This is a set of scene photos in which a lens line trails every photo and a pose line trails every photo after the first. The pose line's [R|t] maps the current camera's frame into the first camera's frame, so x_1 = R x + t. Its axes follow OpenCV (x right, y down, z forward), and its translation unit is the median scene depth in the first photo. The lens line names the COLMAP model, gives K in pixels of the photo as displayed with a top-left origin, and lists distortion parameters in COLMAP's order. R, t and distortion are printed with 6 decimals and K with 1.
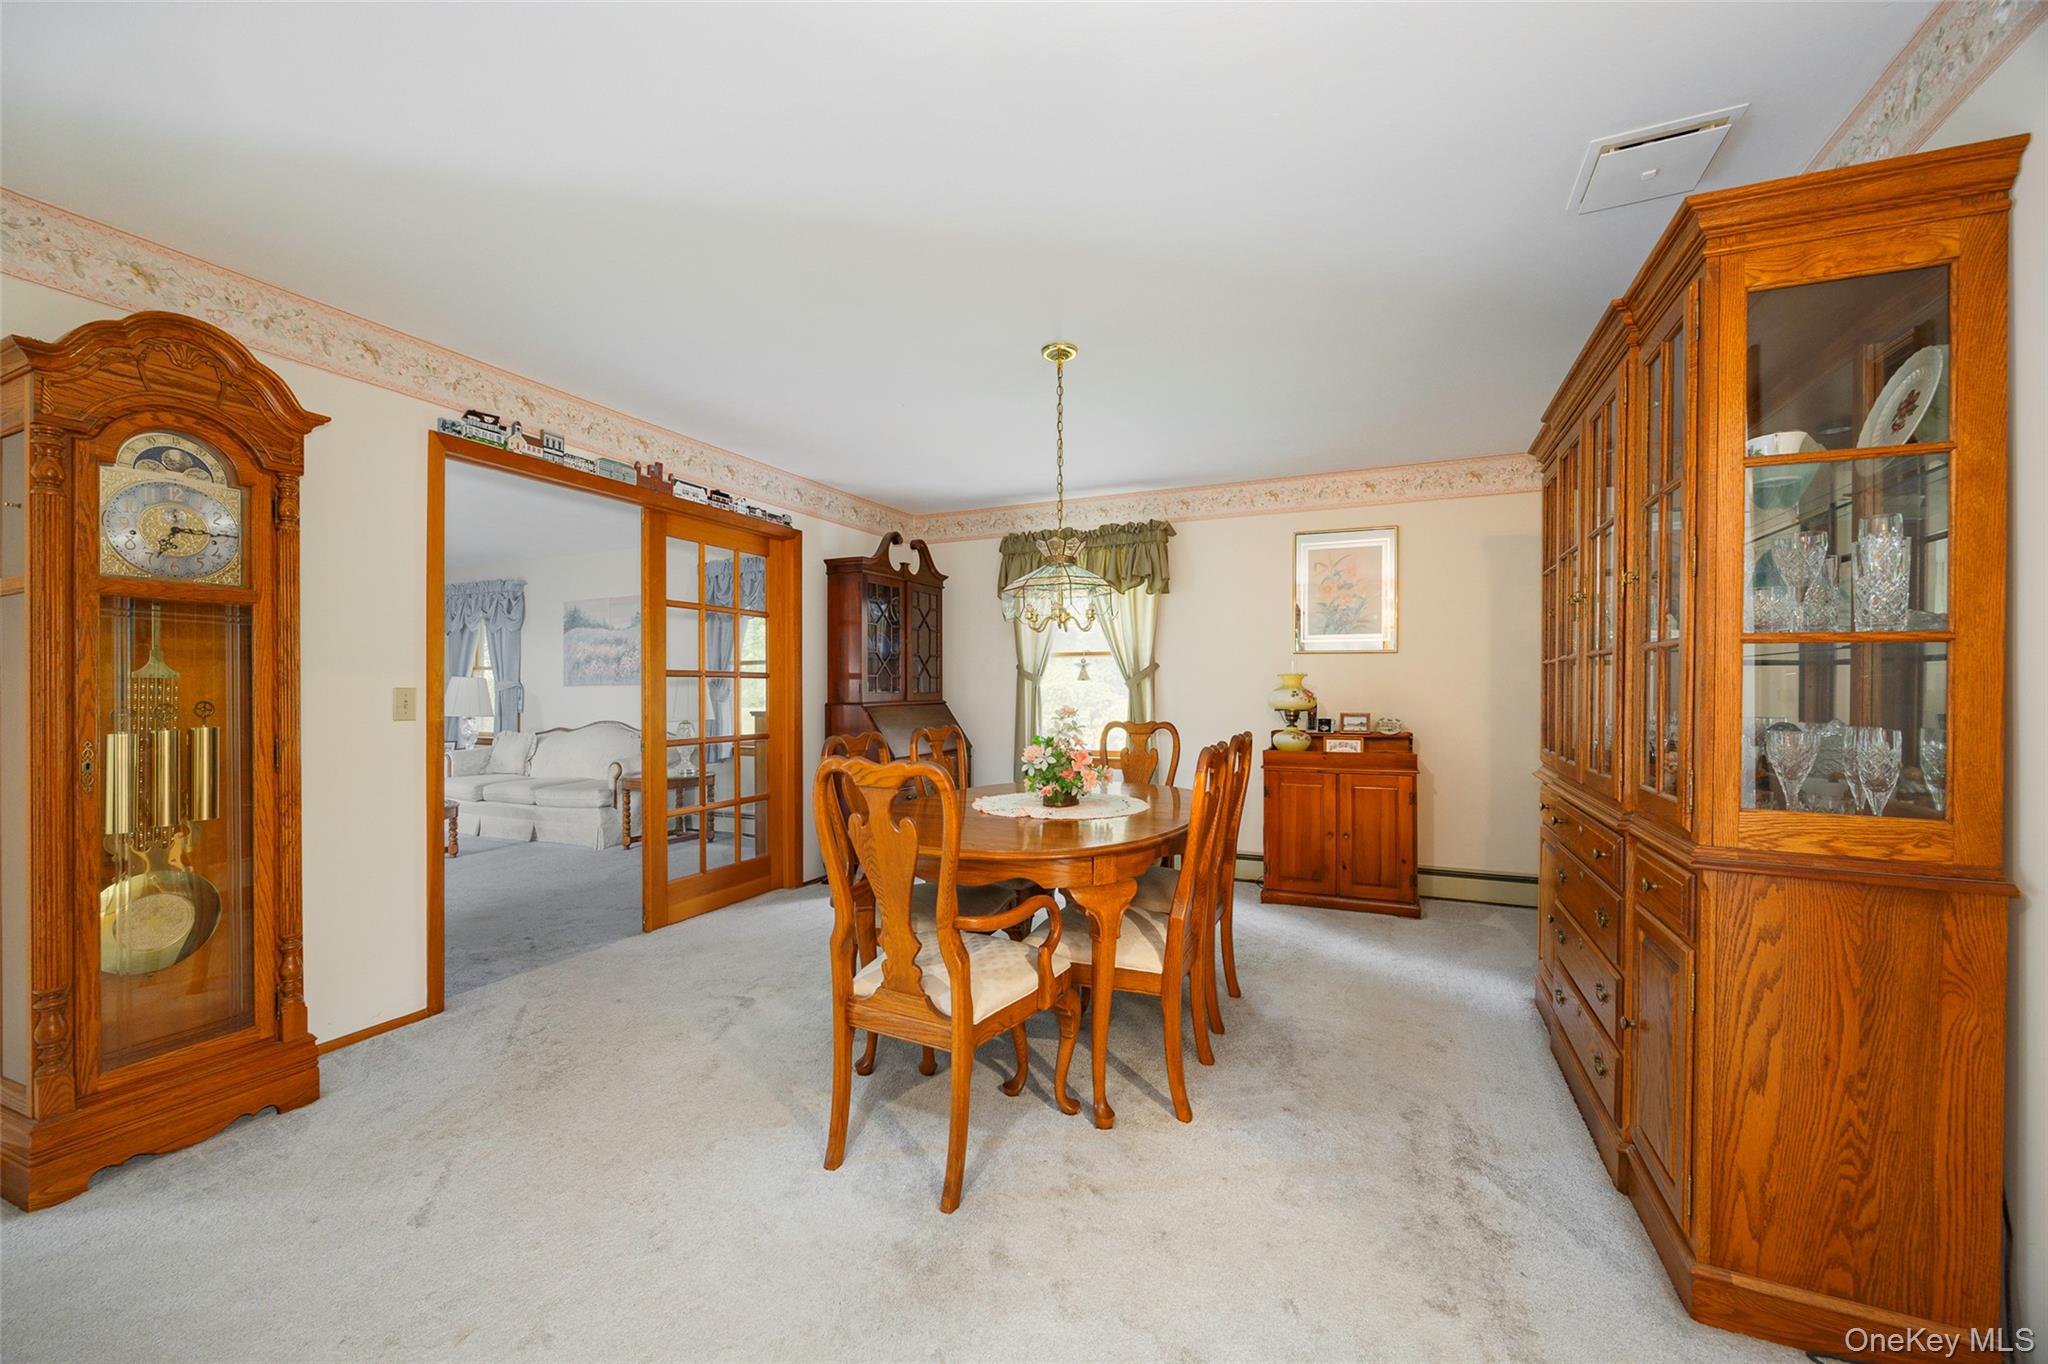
lens RADIAL K [[800.8, 0, 1024.0], [0, 800.8, 682.0], [0, 0, 1]] dist [-0.000005, -0.000037]
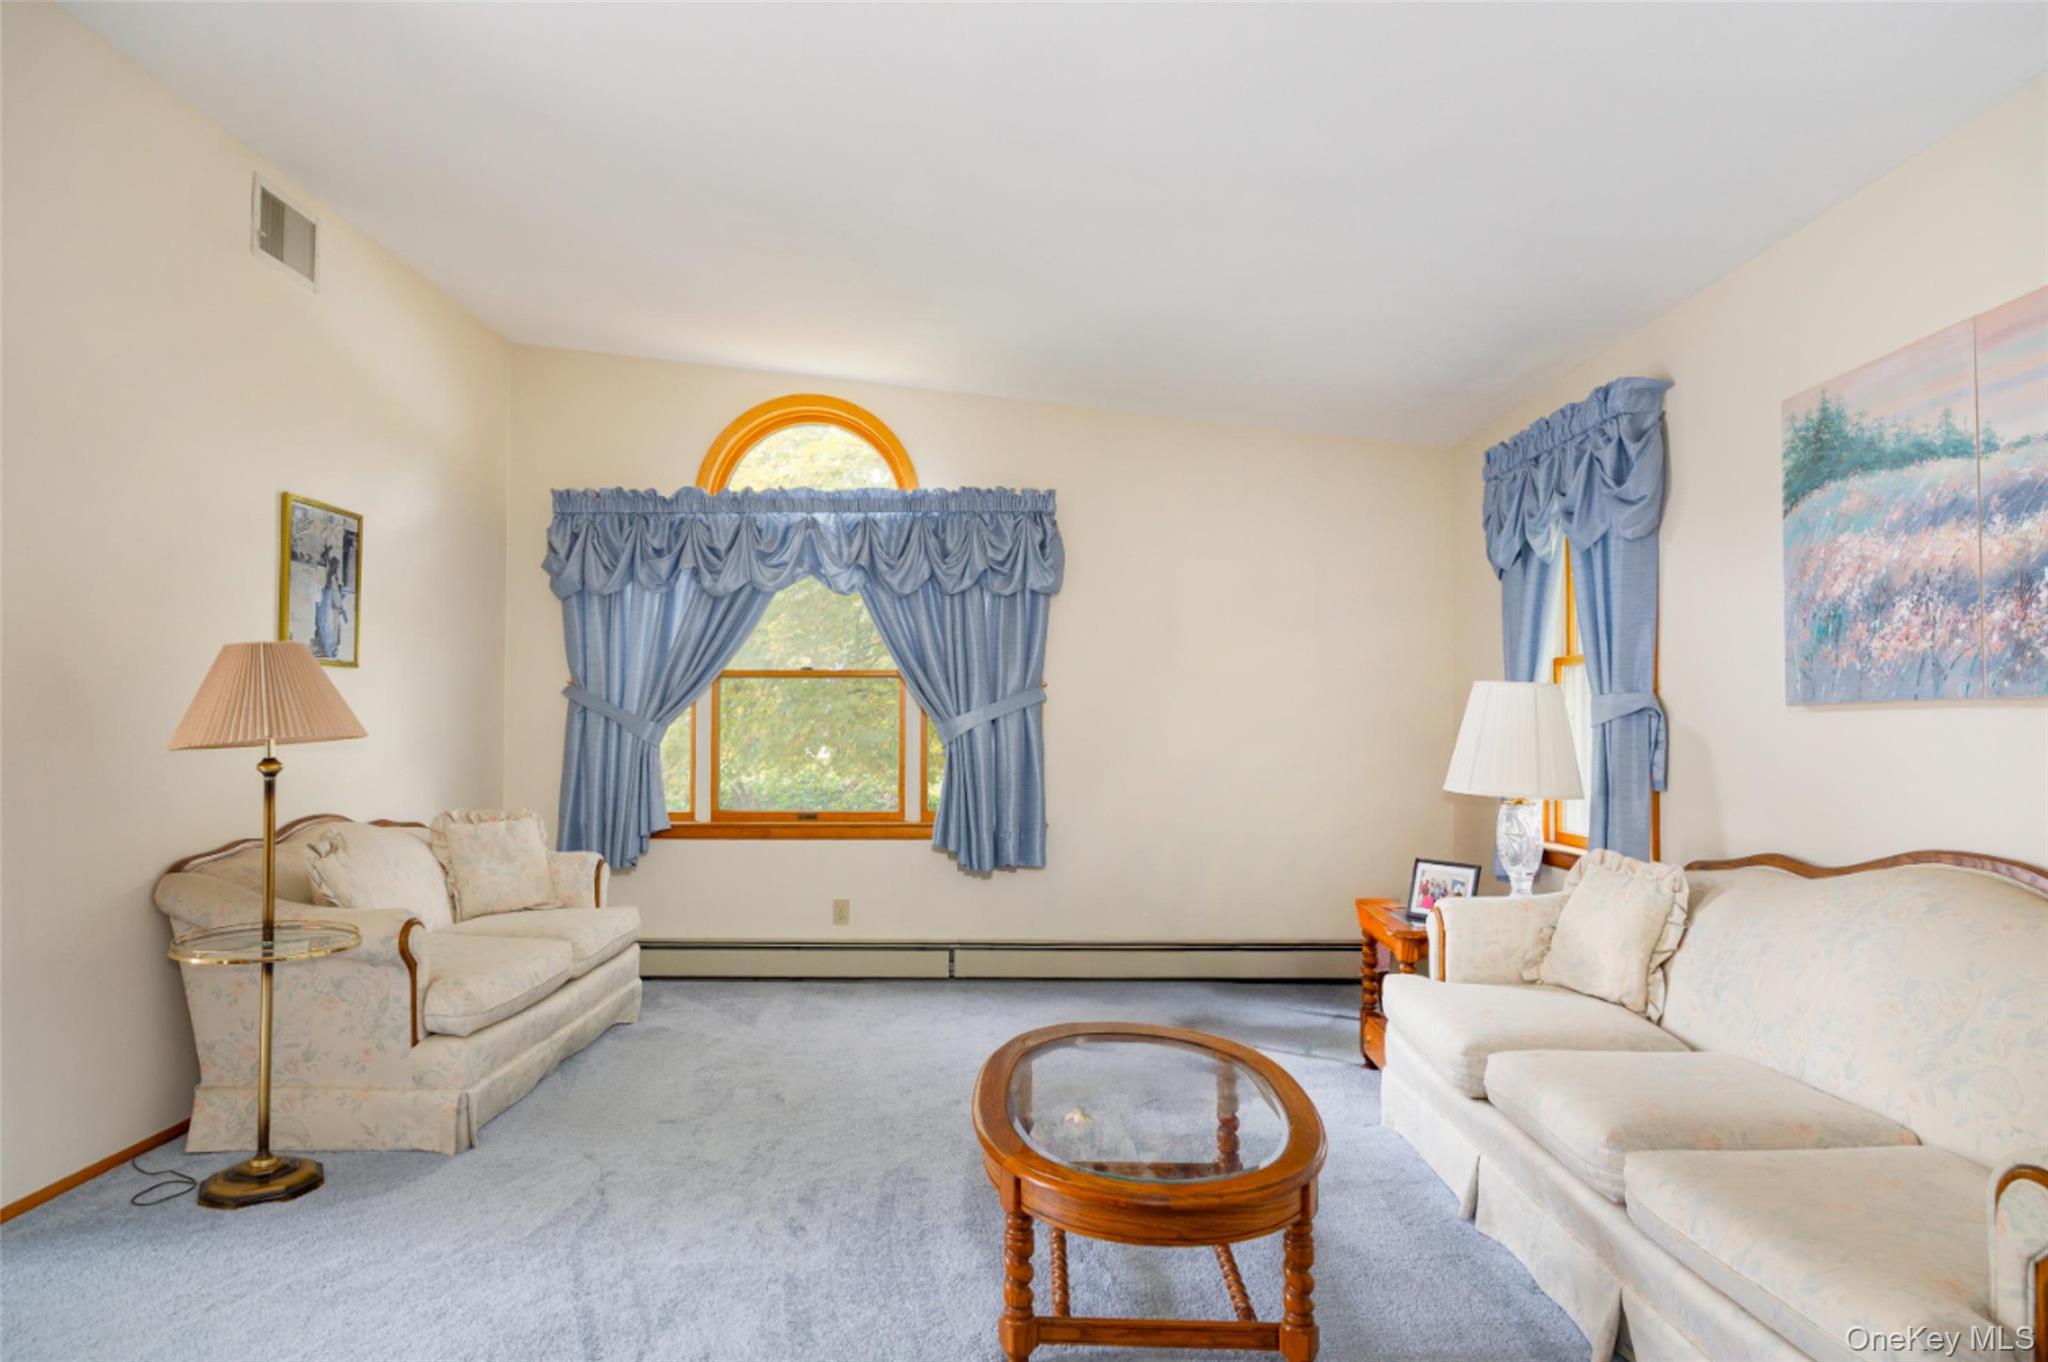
lens RADIAL K [[1168.0, 0, 1024.0], [0, 1168.0, 681.0], [0, 0, 1]] dist [-0.003007, -0.001300]
pose [[0.399784, -0.025164, -0.916264, -0.312657], [0.002709, 0.999651, -0.026272, 0.006563], [0.916605, 0.008021, 0.399713, 0.599040]]
